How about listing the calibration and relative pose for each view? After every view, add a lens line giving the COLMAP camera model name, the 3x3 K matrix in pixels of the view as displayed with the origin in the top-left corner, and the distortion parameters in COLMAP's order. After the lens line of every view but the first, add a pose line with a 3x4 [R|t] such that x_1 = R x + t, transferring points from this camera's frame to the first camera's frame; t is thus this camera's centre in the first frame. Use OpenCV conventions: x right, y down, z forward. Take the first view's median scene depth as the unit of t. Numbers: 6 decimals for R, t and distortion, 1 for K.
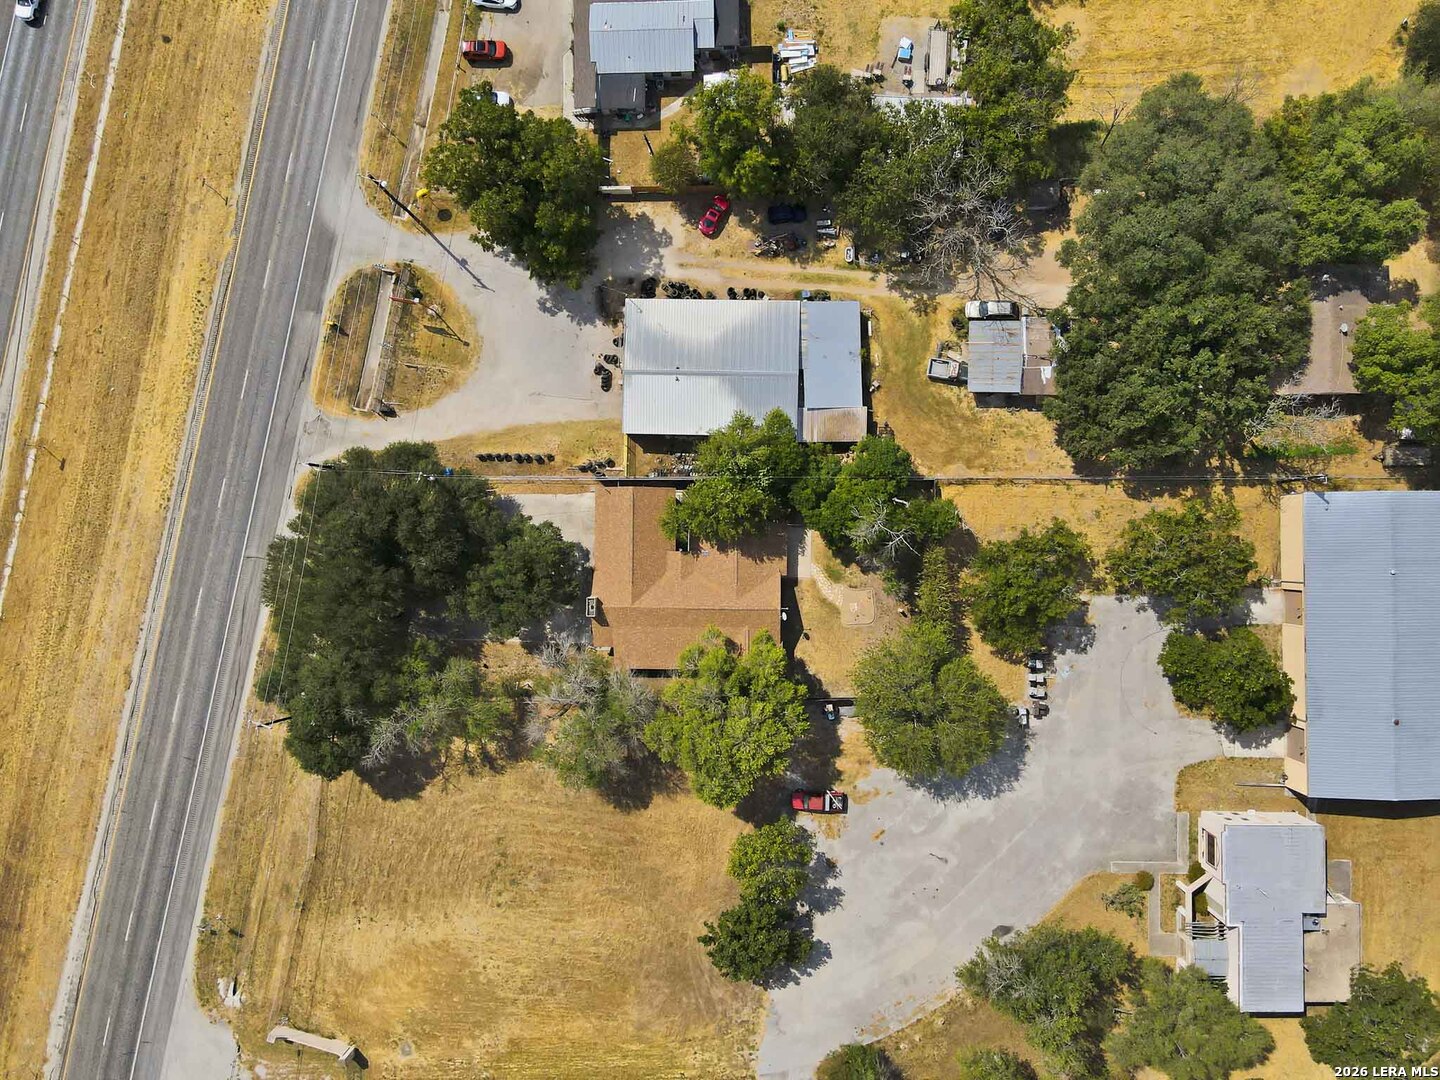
lens RADIAL K [[1056.4, 0, 725.2], [0, 1056.4, 539.8], [0, 0, 1]] dist [-0.000238, 0.010172]
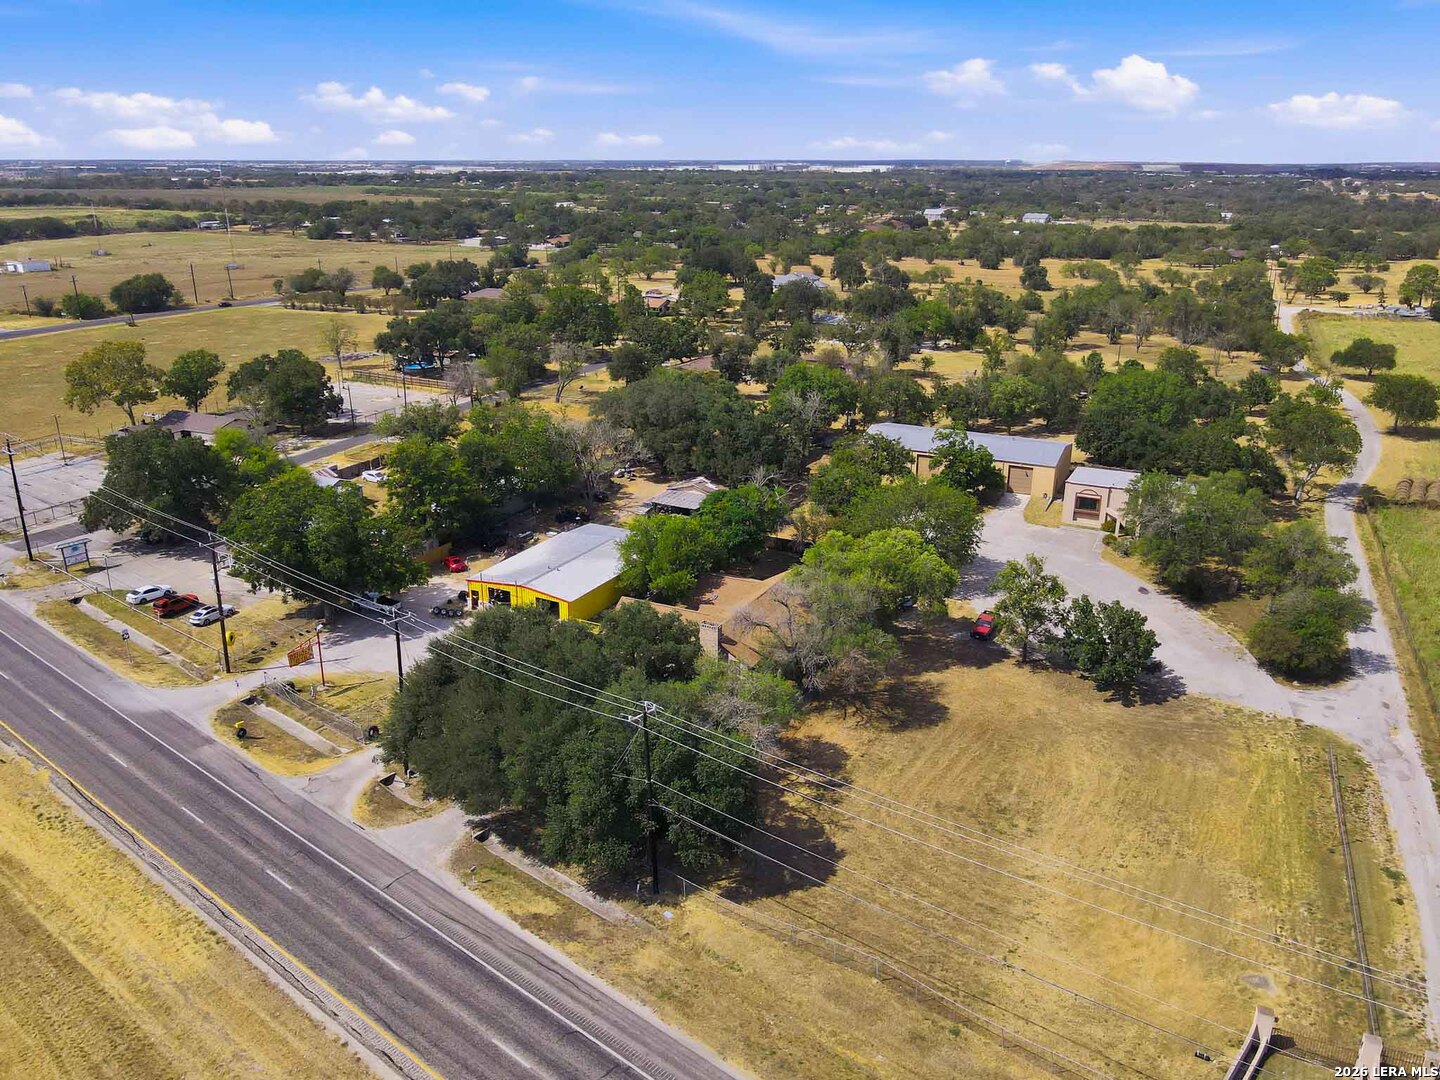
lens RADIAL K [[1078.0, 0, 720.0], [0, 1078.0, 540.0], [0, 0, 1]] dist [0.009979, 0.004932]
pose [[0.449924, -0.258669, 0.854786, -0.864370], [0.892694, 0.157909, -0.422092, 0.434624], [-0.025797, 0.952972, 0.301959, 0.610556]]
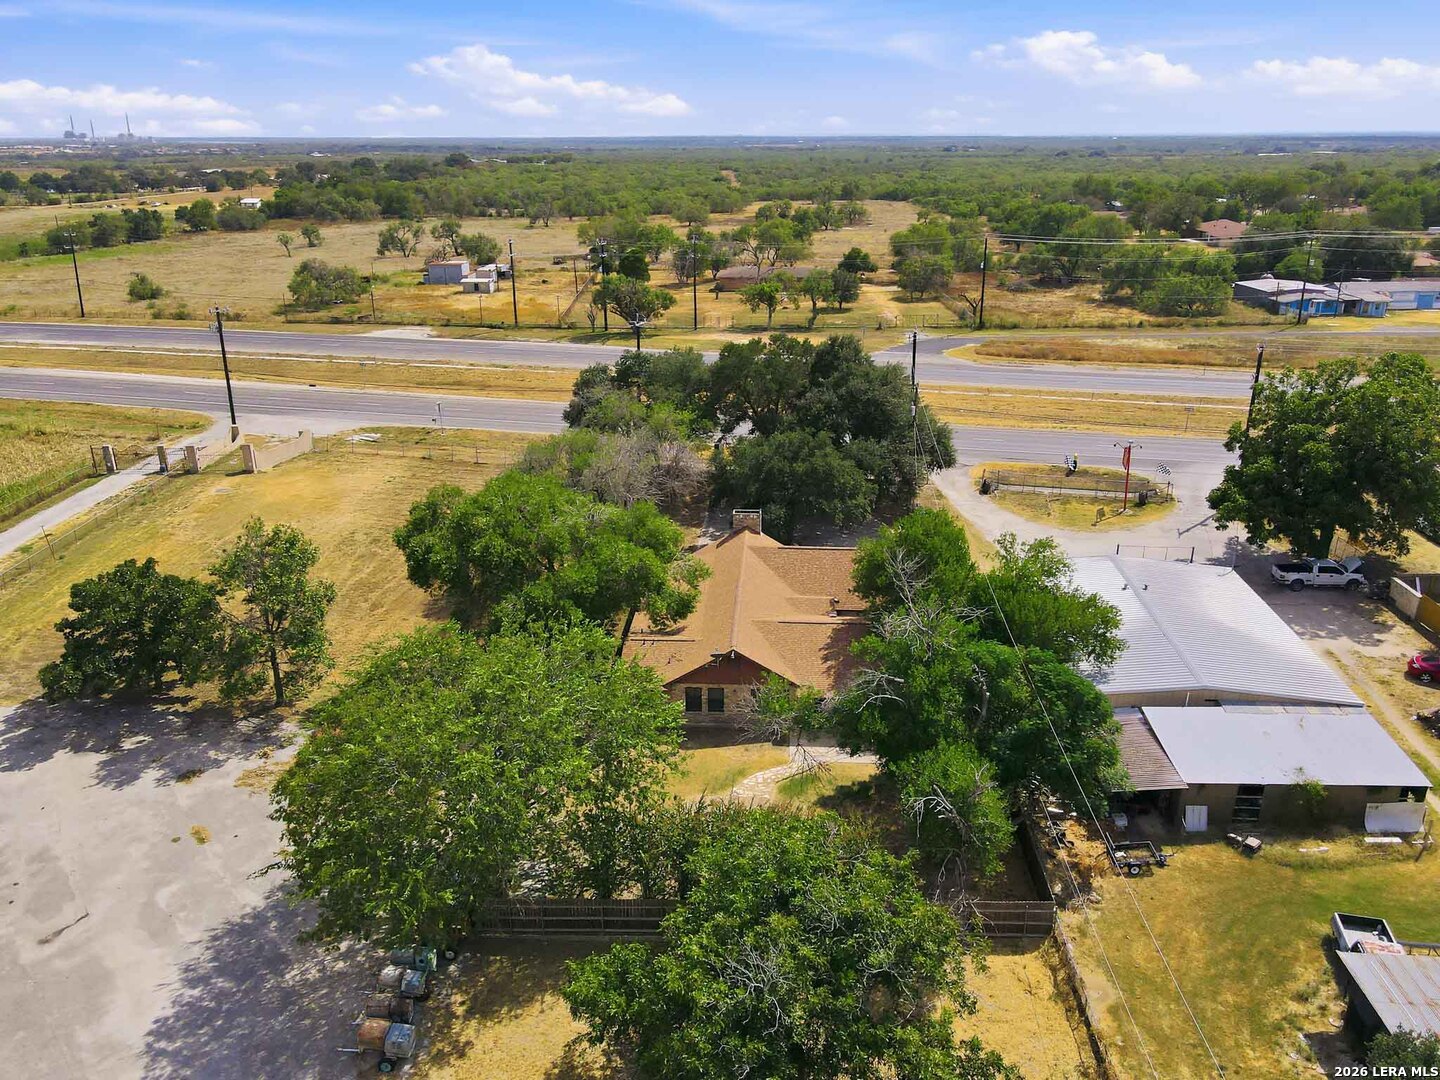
lens RADIAL K [[1093.6, 0, 727.8], [0, 1093.6, 543.9], [0, 0, 1]] dist [-0.007435, 0.025725]
pose [[-0.044478, 0.389198, -0.920080, 0.498184], [-0.998939, -0.006332, 0.045612, 0.042005], [0.011926, 0.921132, 0.389067, 0.707052]]
